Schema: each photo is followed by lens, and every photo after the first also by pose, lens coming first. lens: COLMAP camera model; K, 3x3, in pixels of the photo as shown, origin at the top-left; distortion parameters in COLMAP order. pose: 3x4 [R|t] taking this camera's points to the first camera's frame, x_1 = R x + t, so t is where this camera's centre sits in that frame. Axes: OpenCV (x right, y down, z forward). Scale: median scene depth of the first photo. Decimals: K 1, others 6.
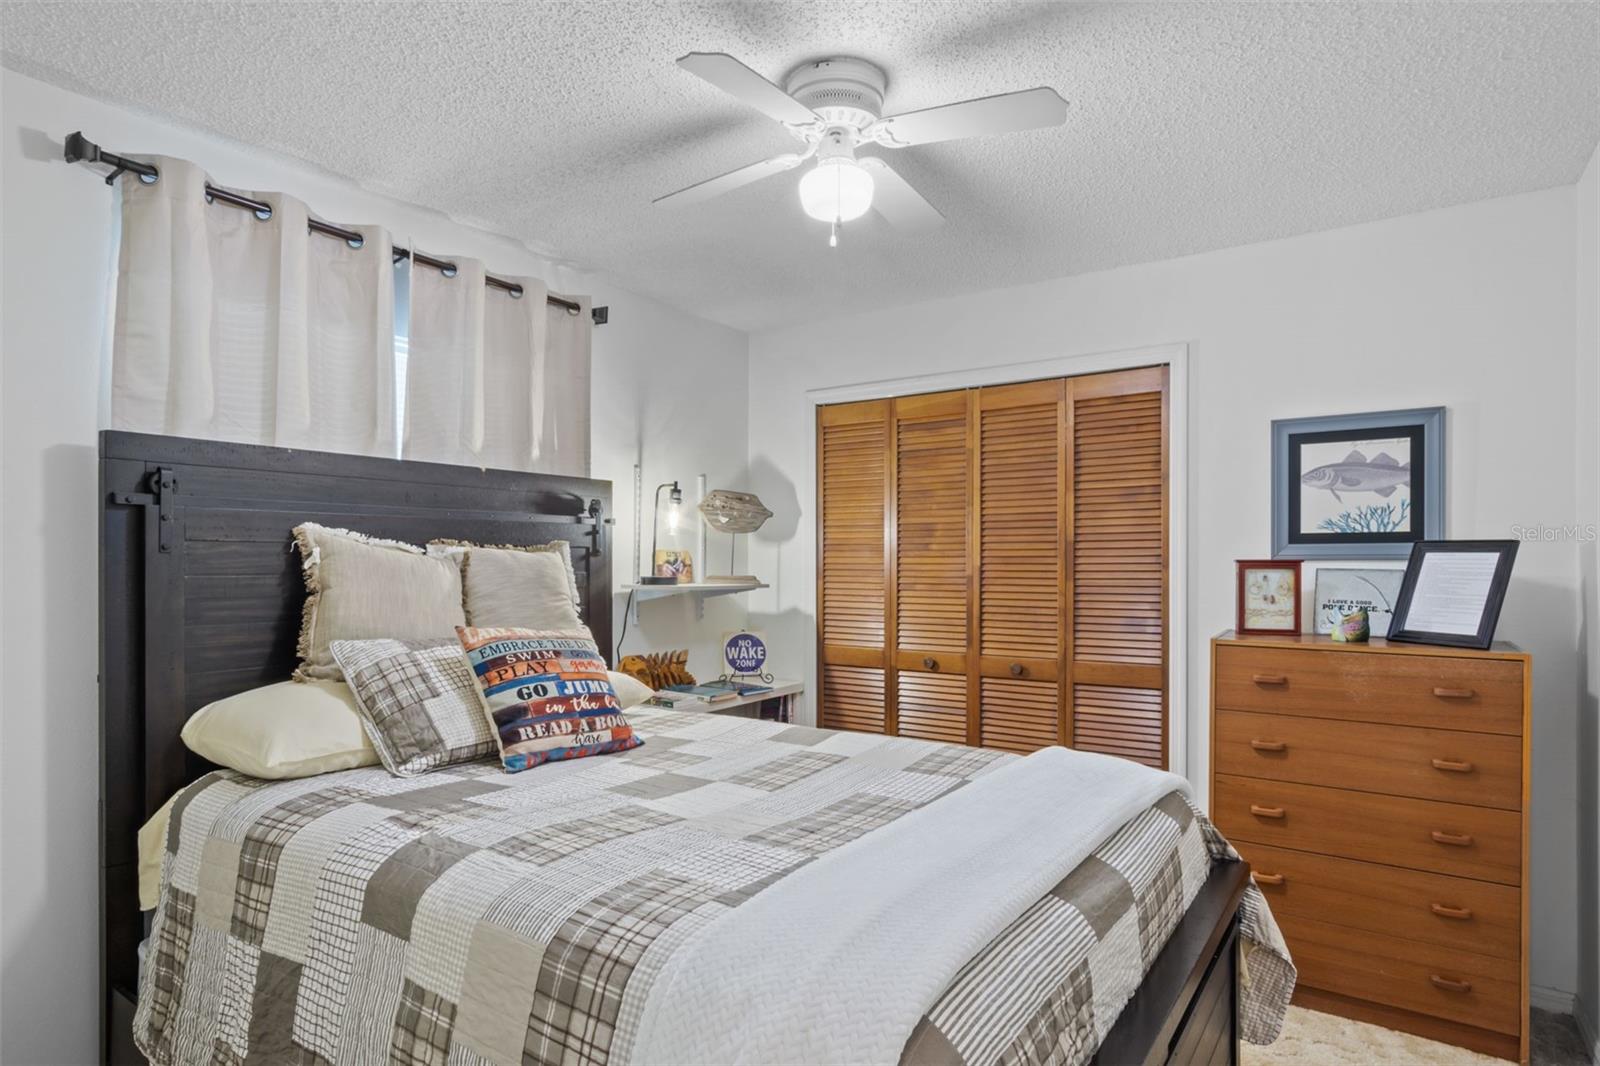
lens RADIAL K [[878.7, 0, 800.8], [0, 878.7, 555.4], [0, 0, 1]] dist [-0.024463, 0.000221]
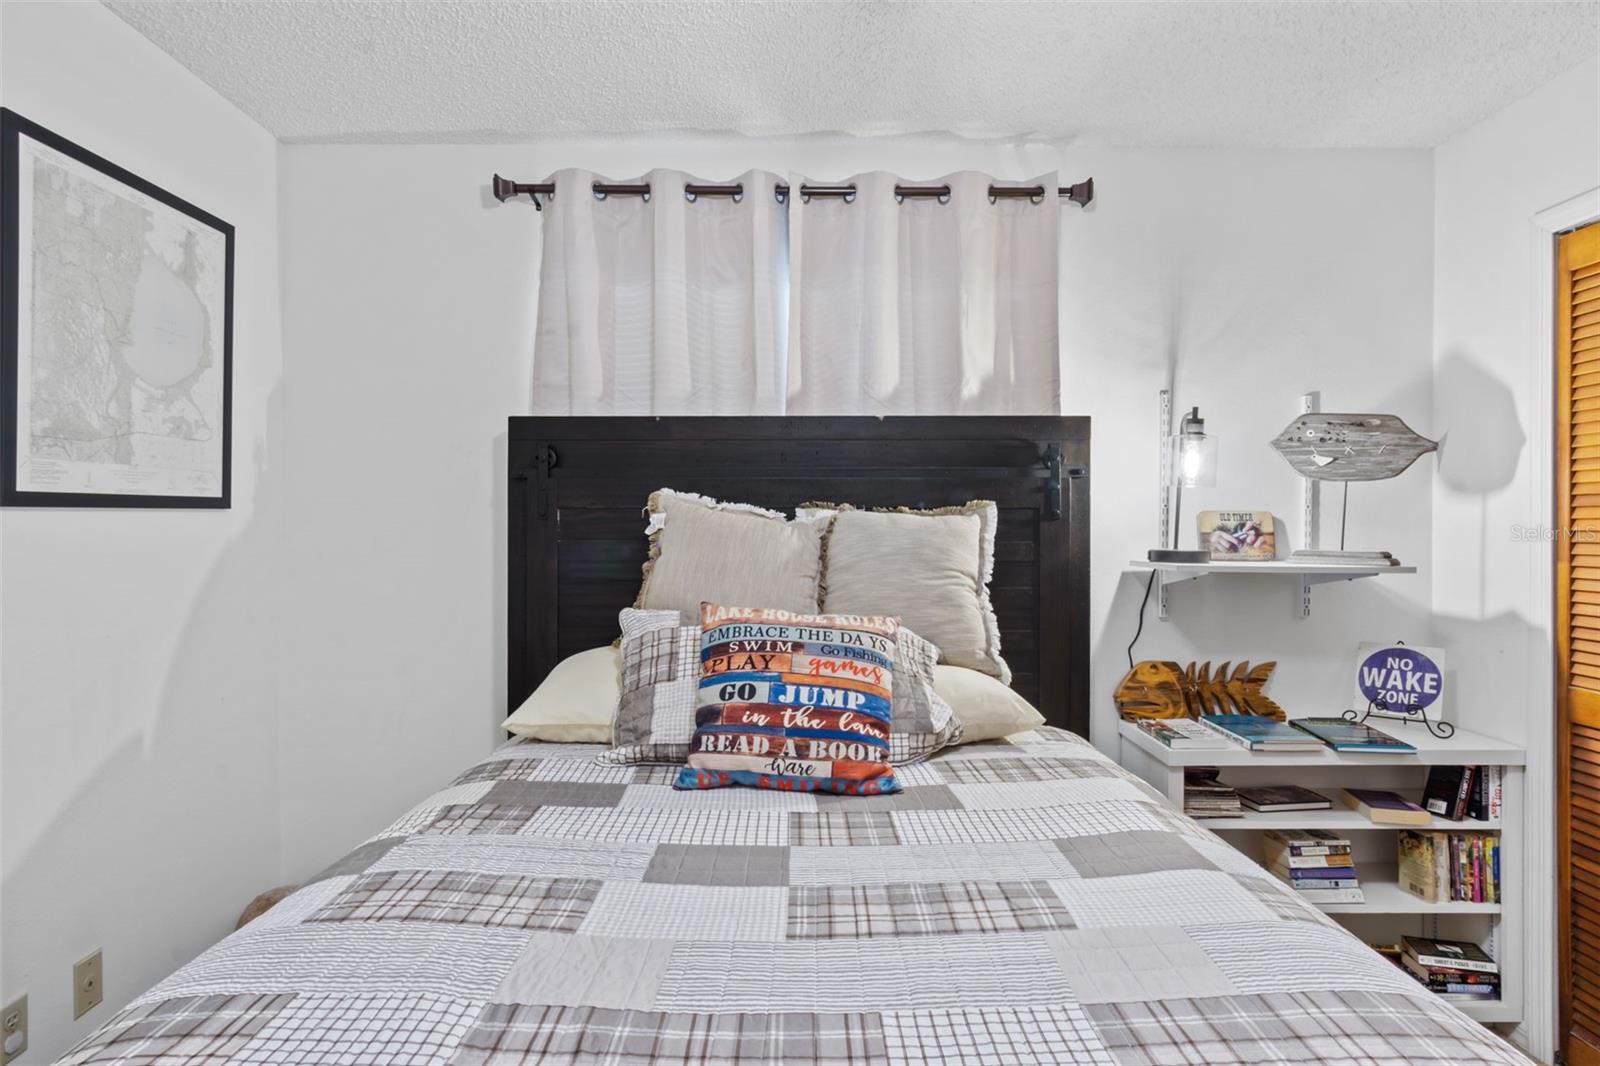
lens RADIAL K [[871.4, 0, 796.1], [0, 871.4, 520.6], [0, 0, 1]] dist [-0.003890, 0.000172]
pose [[0.554145, -0.005538, -0.832402, 0.357826], [0.004836, 0.999982, -0.003434, 0.003824], [0.832406, -0.002122, 0.554162, 0.575654]]
